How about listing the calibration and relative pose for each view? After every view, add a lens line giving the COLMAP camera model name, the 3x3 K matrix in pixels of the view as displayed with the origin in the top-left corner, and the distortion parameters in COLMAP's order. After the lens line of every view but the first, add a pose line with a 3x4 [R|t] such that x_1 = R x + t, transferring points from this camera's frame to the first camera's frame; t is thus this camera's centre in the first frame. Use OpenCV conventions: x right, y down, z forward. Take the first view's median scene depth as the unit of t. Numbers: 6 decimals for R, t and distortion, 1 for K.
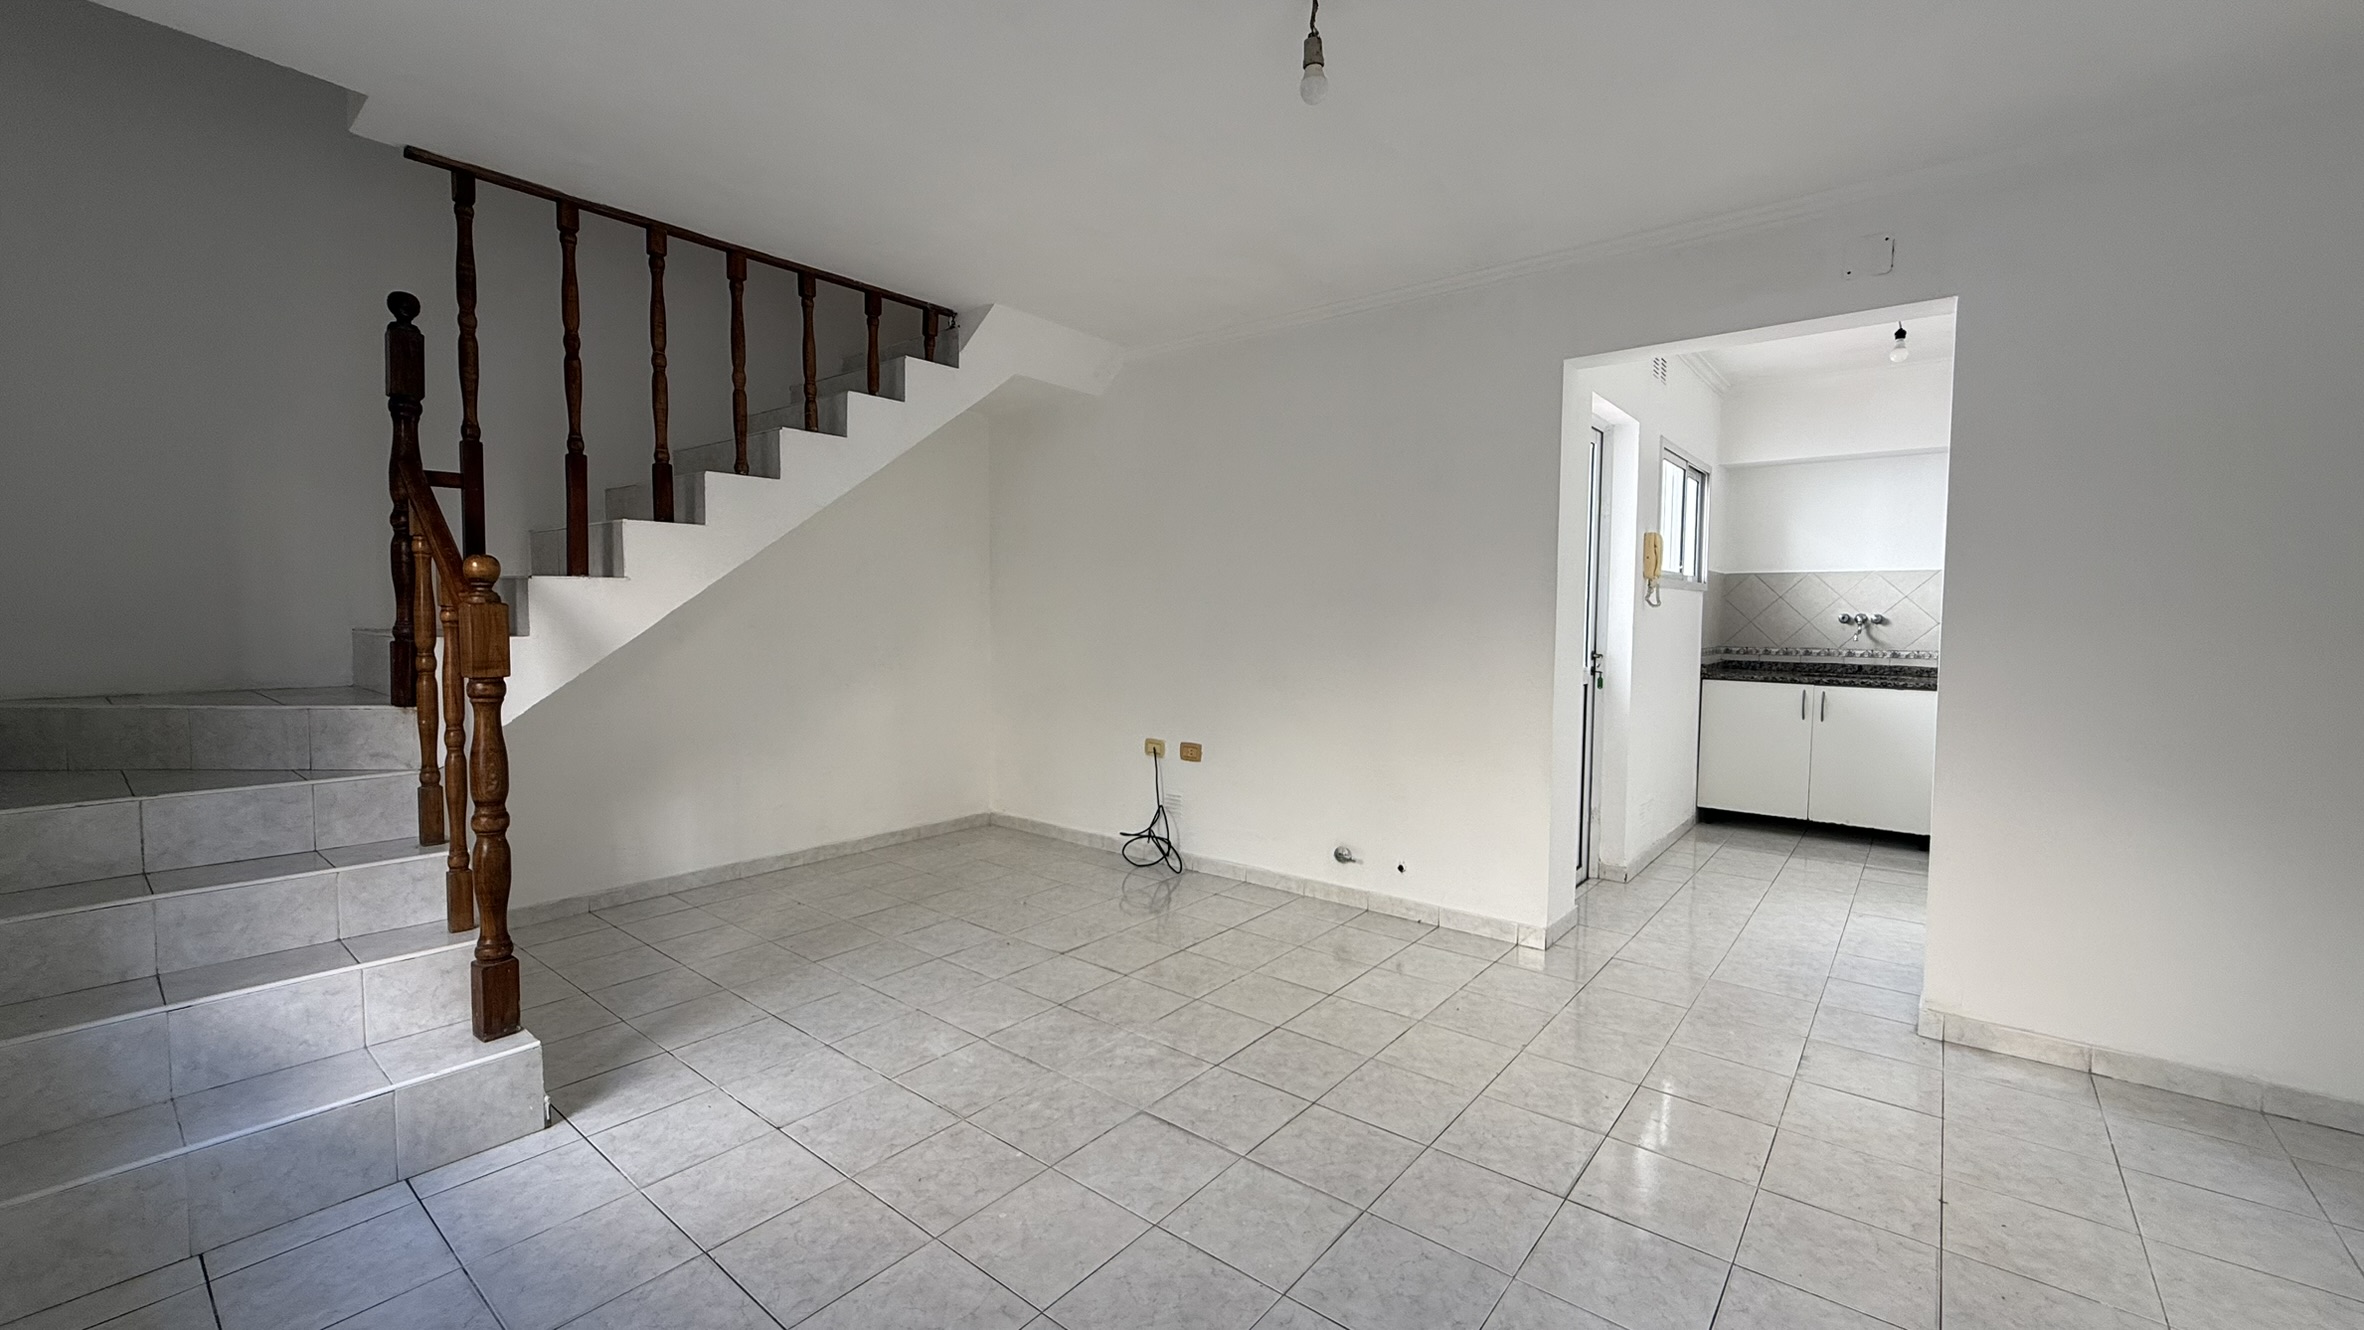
lens RADIAL K [[934.9, 0, 1174.3], [0, 934.9, 665.6], [0, 0, 1]] dist [-0.000531, -0.000080]
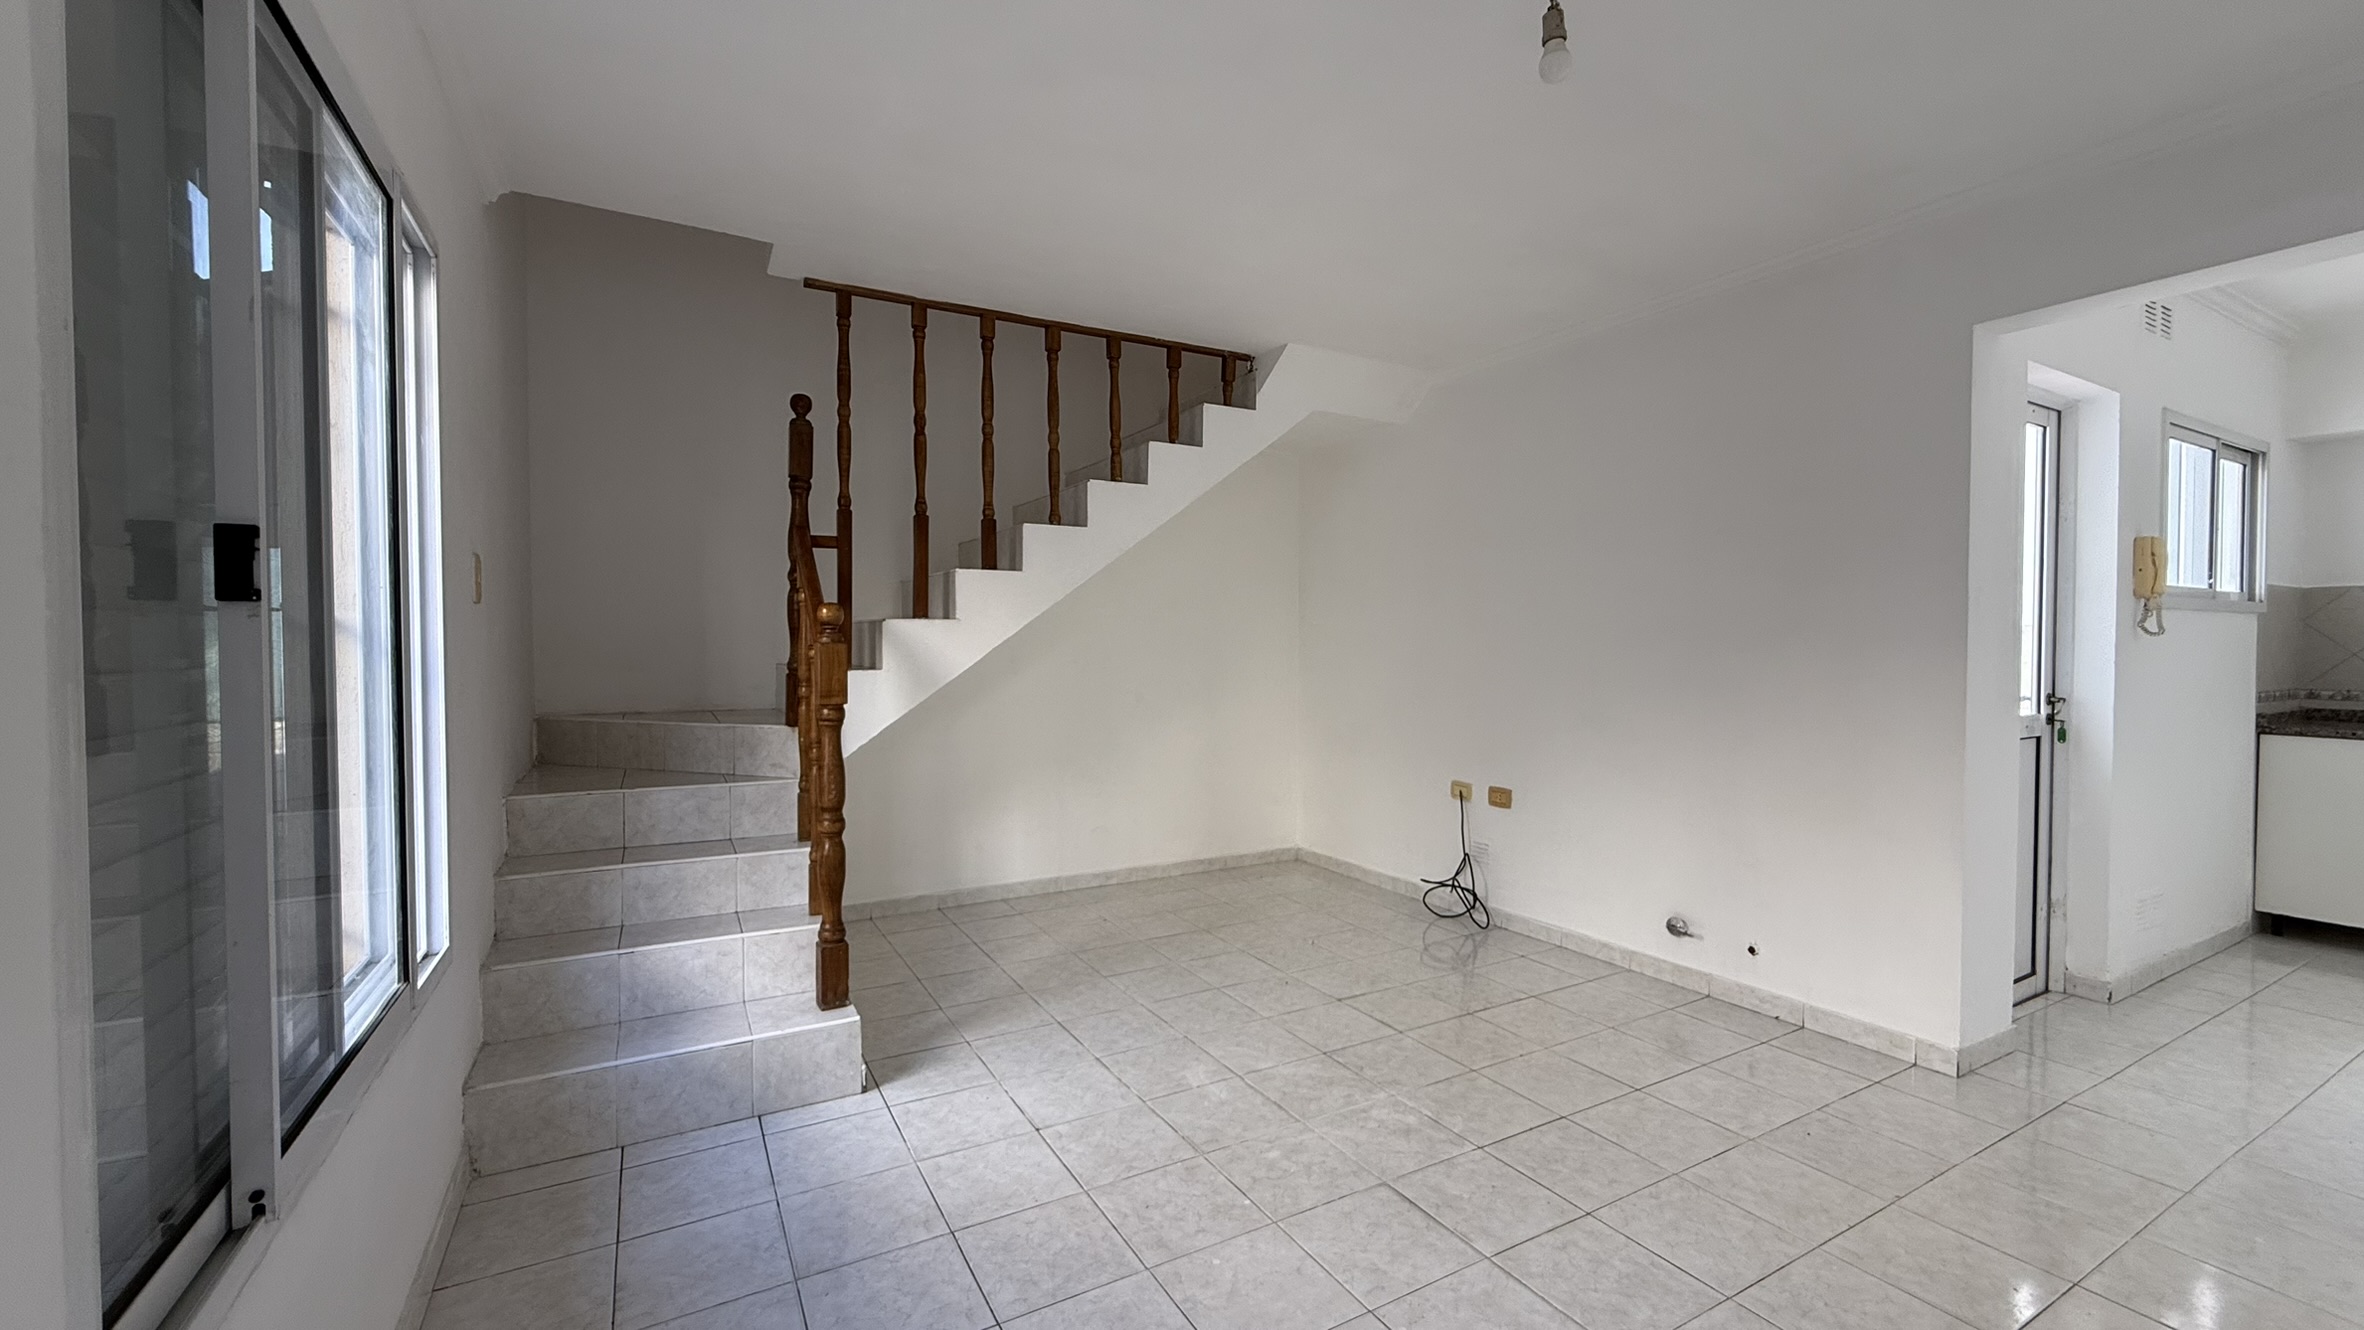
lens RADIAL K [[934.9, 0, 1176.3], [0, 934.9, 666.3], [0, 0, 1]] dist [-0.000531, -0.000080]
pose [[0.930660, 0.002115, -0.365878, 0.077626], [-0.015191, 0.999344, -0.032864, -0.002200], [0.365569, 0.036144, 0.930082, 0.027836]]
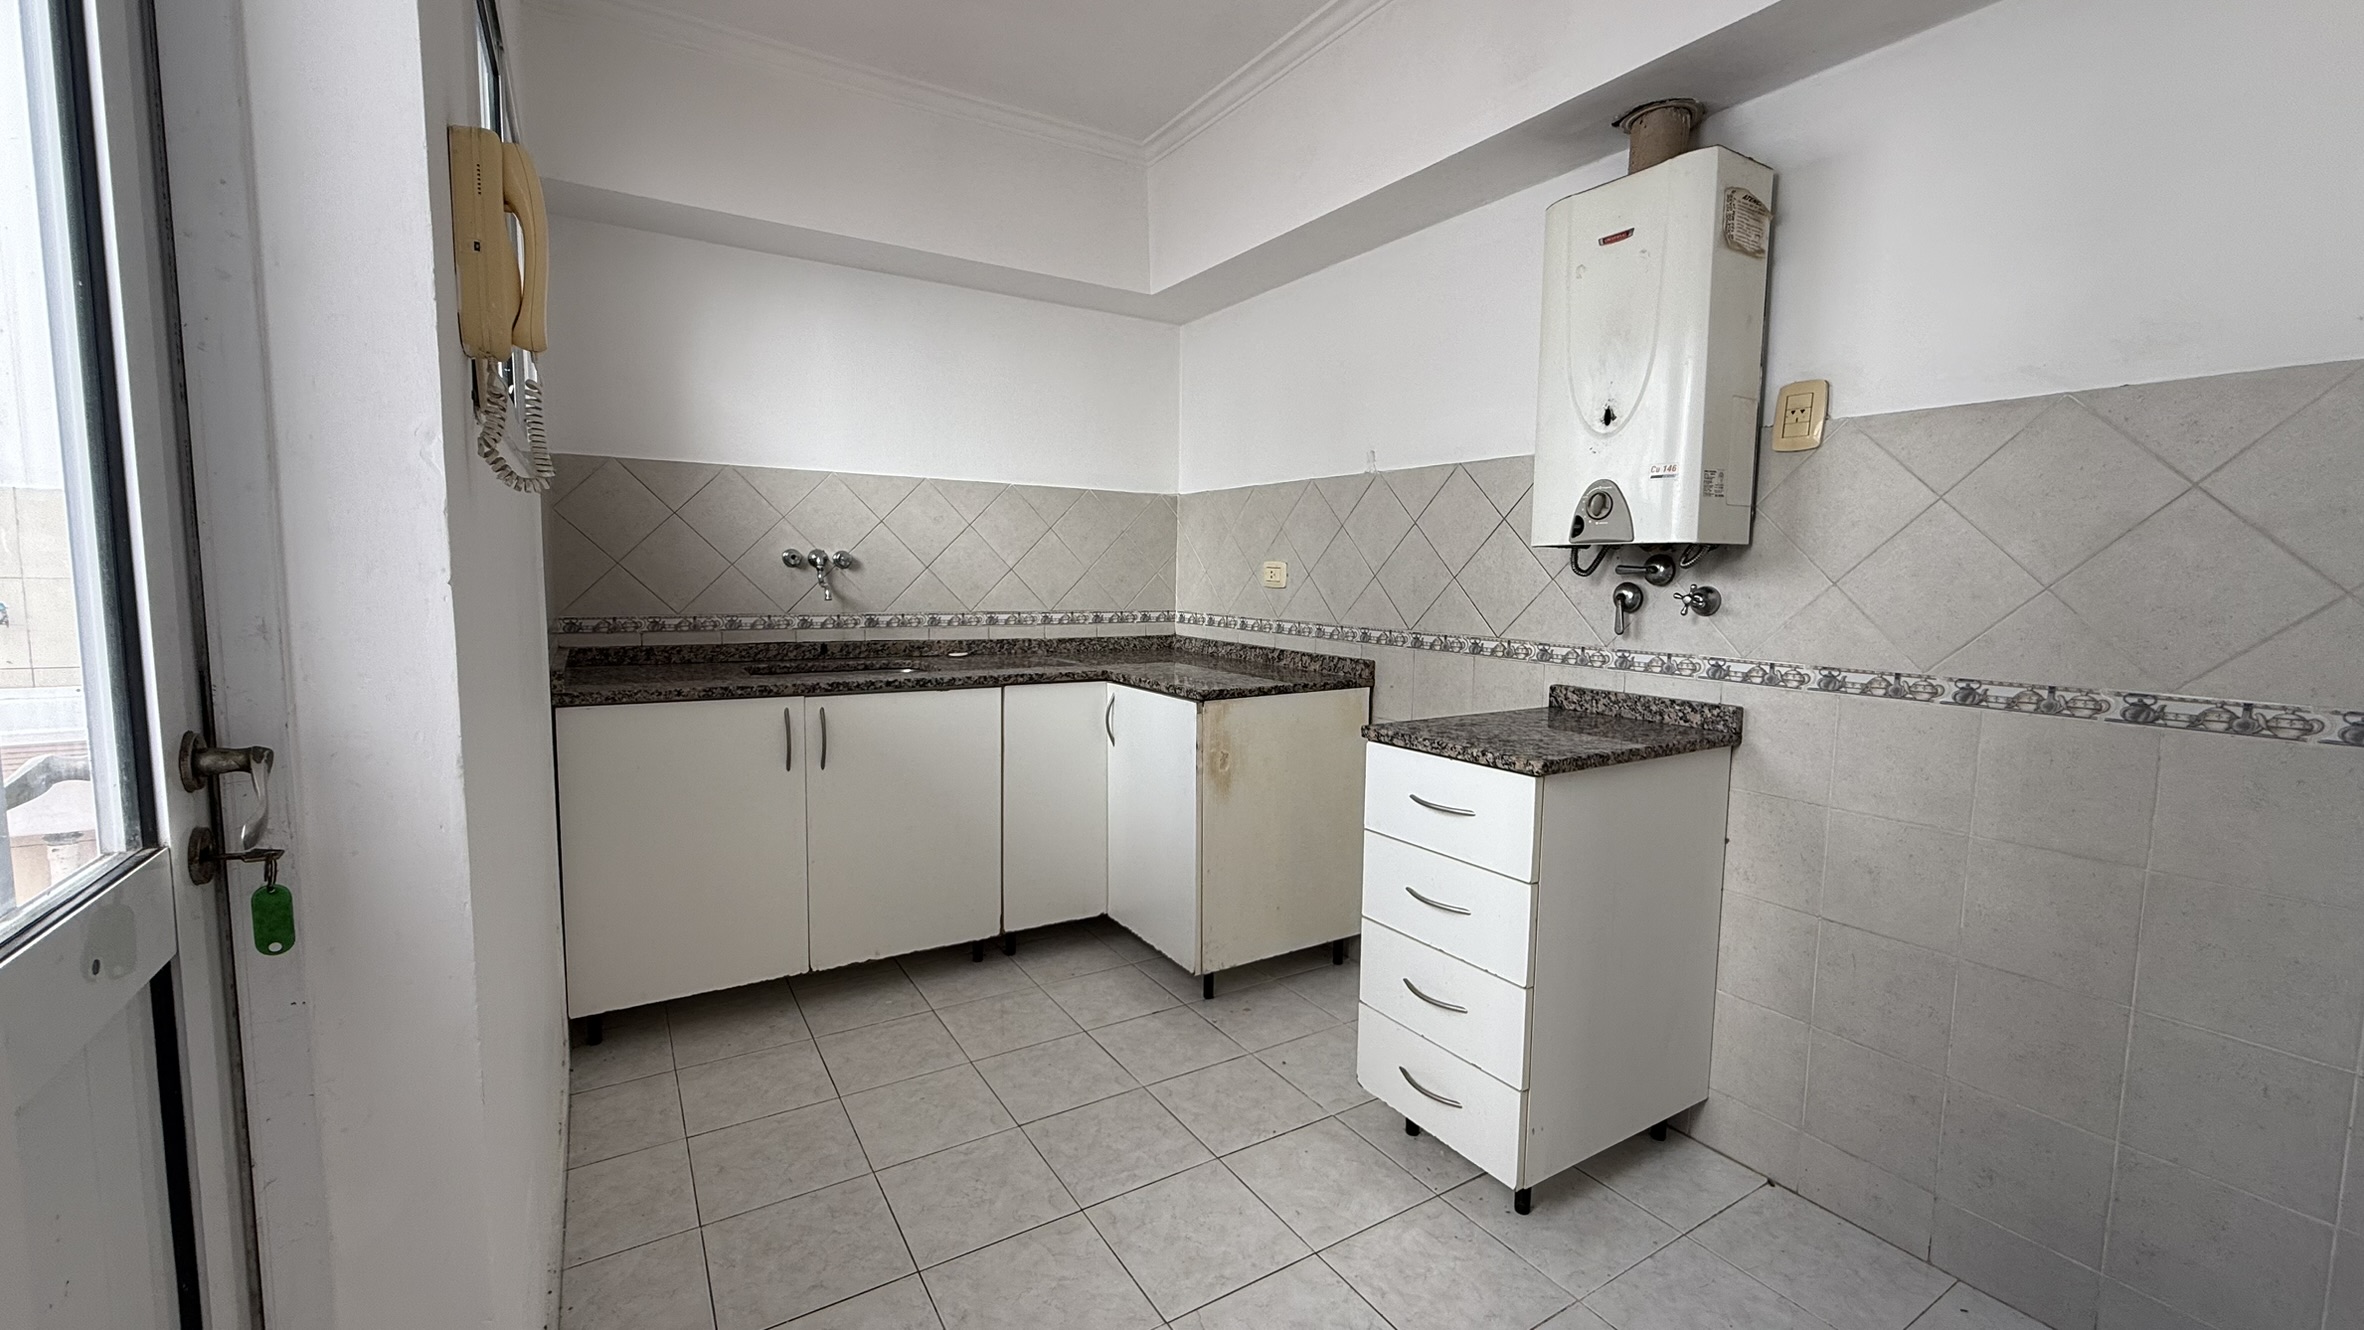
lens RADIAL K [[934.9, 0, 1170.1], [0, 934.9, 660.4], [0, 0, 1]] dist [-0.000531, -0.000080]
pose [[0.327579, -0.091020, 0.940429, 0.456683], [0.042035, 0.995767, 0.081734, -0.043962], [-0.943888, 0.012756, 0.330018, 1.019185]]
